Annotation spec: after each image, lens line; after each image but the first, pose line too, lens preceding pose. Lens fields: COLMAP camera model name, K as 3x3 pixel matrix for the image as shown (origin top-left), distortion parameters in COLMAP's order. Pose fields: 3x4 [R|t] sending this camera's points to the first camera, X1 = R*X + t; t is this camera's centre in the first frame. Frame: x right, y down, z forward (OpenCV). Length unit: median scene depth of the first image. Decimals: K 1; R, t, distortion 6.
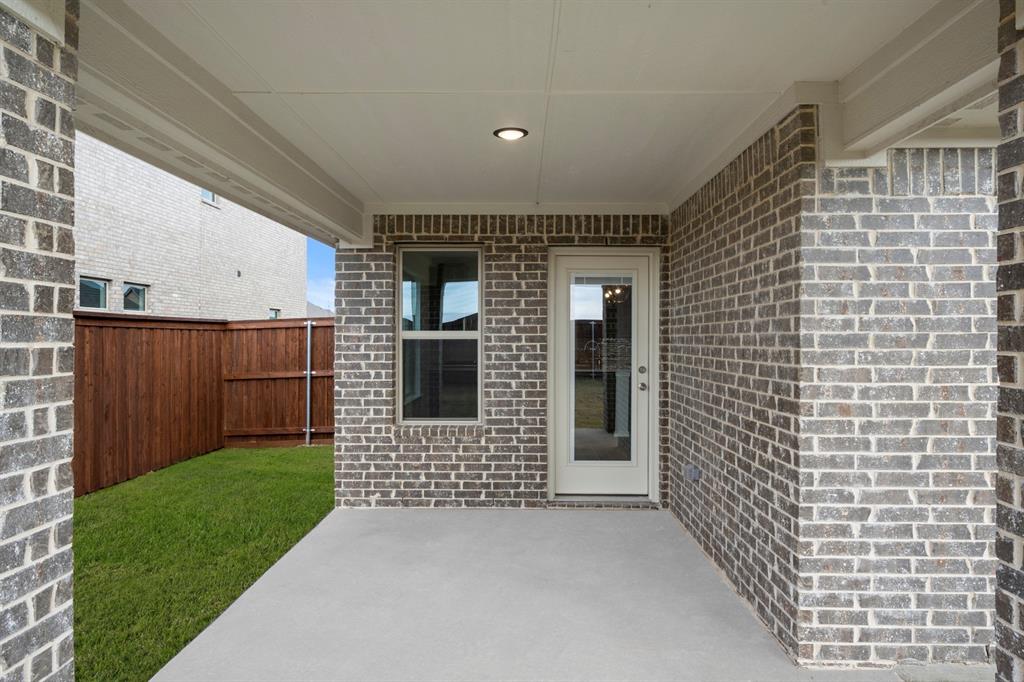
lens RADIAL K [[641.4, 0, 512.6], [0, 641.4, 339.1], [0, 0, 1]] dist [0.000154, 0.000008]
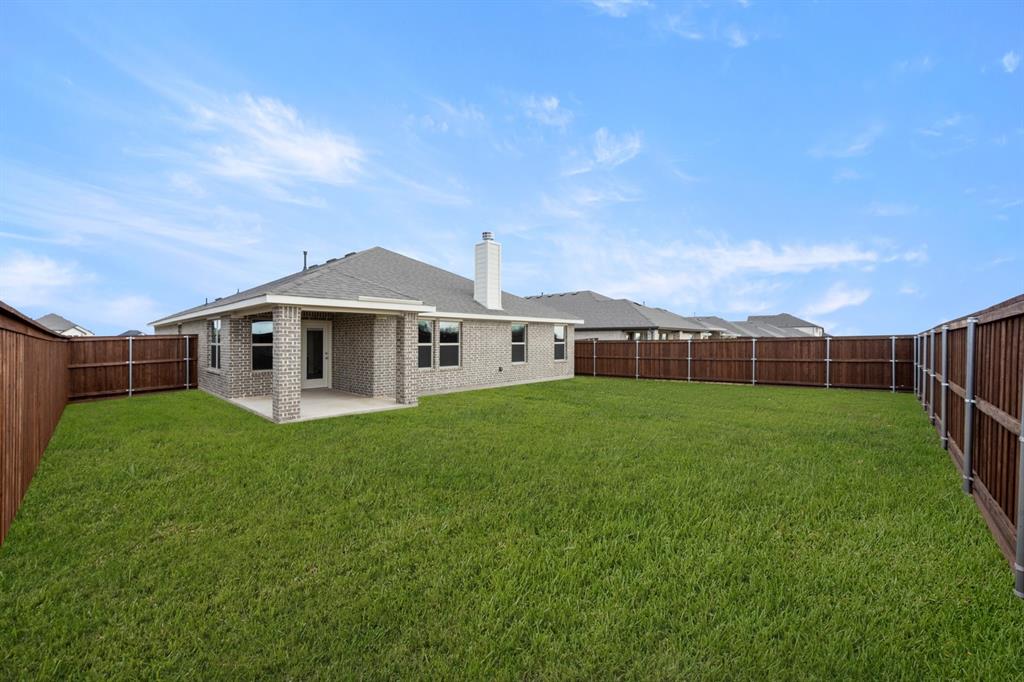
lens RADIAL K [[403.6, 0, 513.6], [0, 403.6, 338.1], [0, 0, 1]] dist [0.001502, -0.000098]
pose [[0.673952, -0.000055, 0.738775, -0.776545], [0.004152, 0.999984, -0.003713, -0.026504], [-0.738763, 0.005570, 0.673942, -1.342979]]
